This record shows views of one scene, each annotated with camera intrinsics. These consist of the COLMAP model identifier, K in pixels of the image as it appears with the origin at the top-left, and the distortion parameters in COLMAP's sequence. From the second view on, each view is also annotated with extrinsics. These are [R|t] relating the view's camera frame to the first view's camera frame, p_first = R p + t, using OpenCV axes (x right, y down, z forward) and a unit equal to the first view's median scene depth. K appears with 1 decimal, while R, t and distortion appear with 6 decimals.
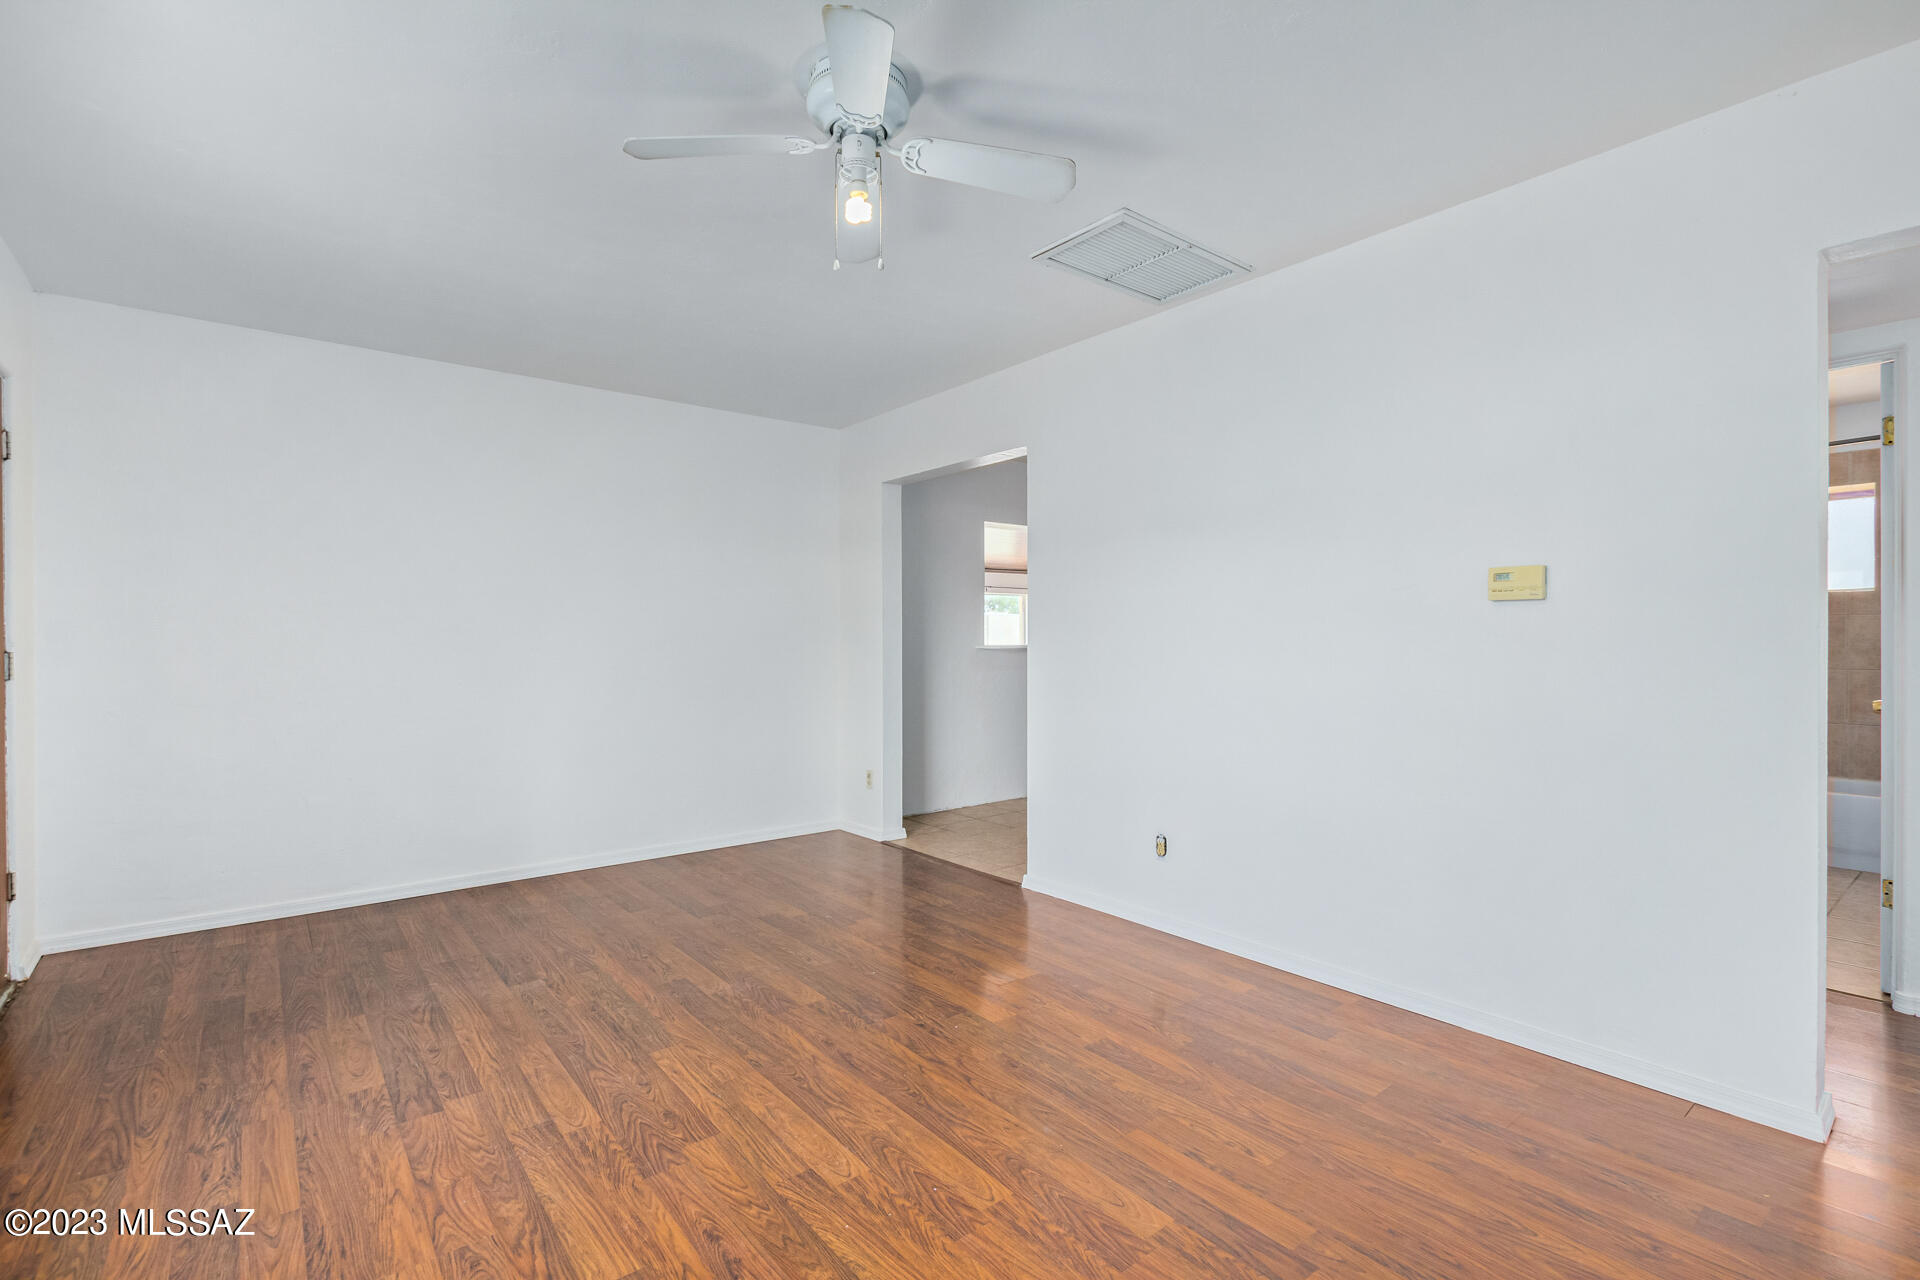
lens RADIAL K [[885.8, 0, 963.5], [0, 885.8, 640.8], [0, 0, 1]] dist [-0.001193, -0.000421]
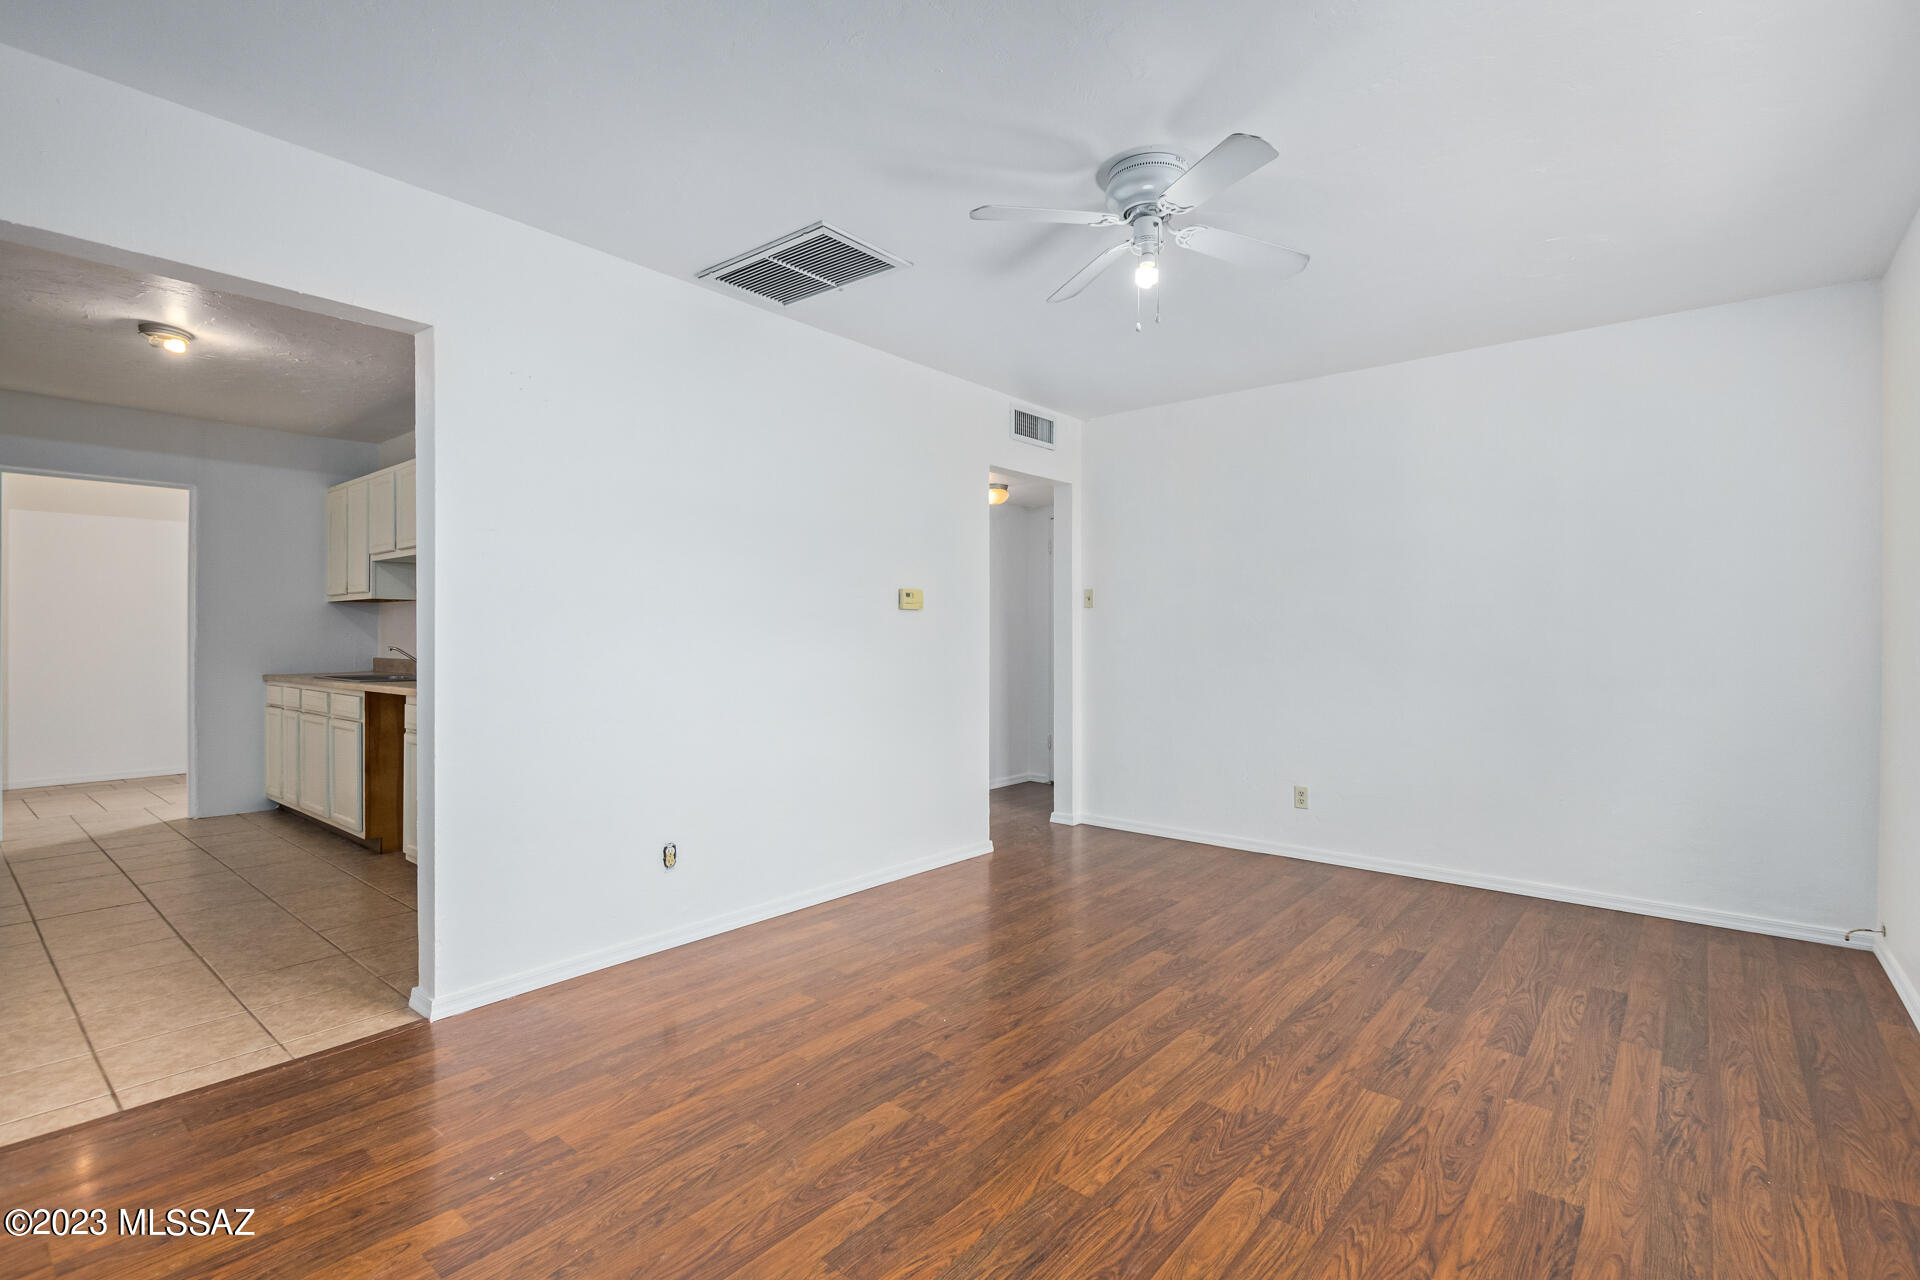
lens RADIAL K [[885.8, 0, 974.7], [0, 885.8, 624.4], [0, 0, 1]] dist [-0.001193, -0.000421]
pose [[-0.206955, 0.011433, 0.978284, -1.284874], [0.001112, 0.999934, -0.011451, 0.001757], [-0.978350, -0.001282, -0.206954, 1.513698]]
